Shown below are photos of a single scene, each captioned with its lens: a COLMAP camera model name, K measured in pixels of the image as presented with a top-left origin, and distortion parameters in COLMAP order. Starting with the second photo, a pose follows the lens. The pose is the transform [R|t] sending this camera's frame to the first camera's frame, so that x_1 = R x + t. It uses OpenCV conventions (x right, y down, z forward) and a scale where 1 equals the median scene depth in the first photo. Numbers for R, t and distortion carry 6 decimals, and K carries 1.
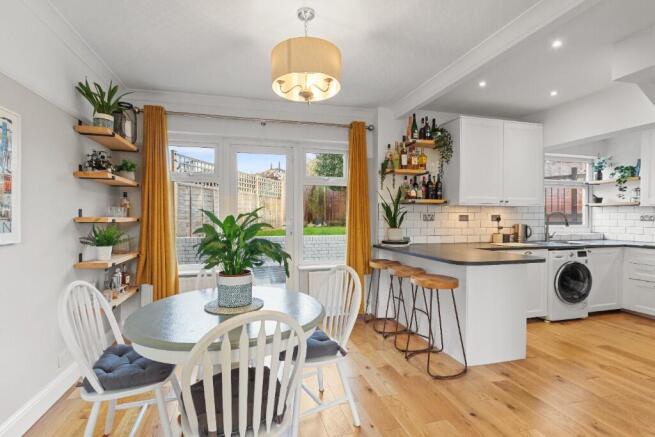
lens RADIAL K [[306.1, 0, 315.9], [0, 306.1, 218.2], [0, 0, 1]] dist [-0.002164, -0.000591]
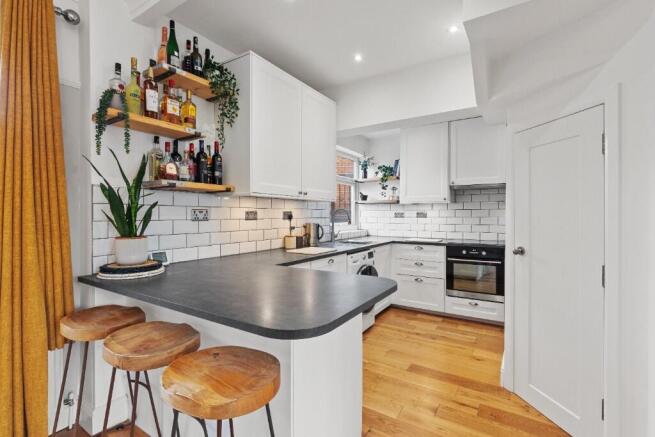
lens RADIAL K [[306.1, 0, 315.9], [0, 306.1, 218.2], [0, 0, 1]] dist [-0.002164, -0.000591]
pose [[0.743023, -0.009557, 0.669198, 0.145607], [0.005376, 0.999951, 0.008312, 0.000015], [-0.669245, -0.002578, 0.743038, 0.429453]]
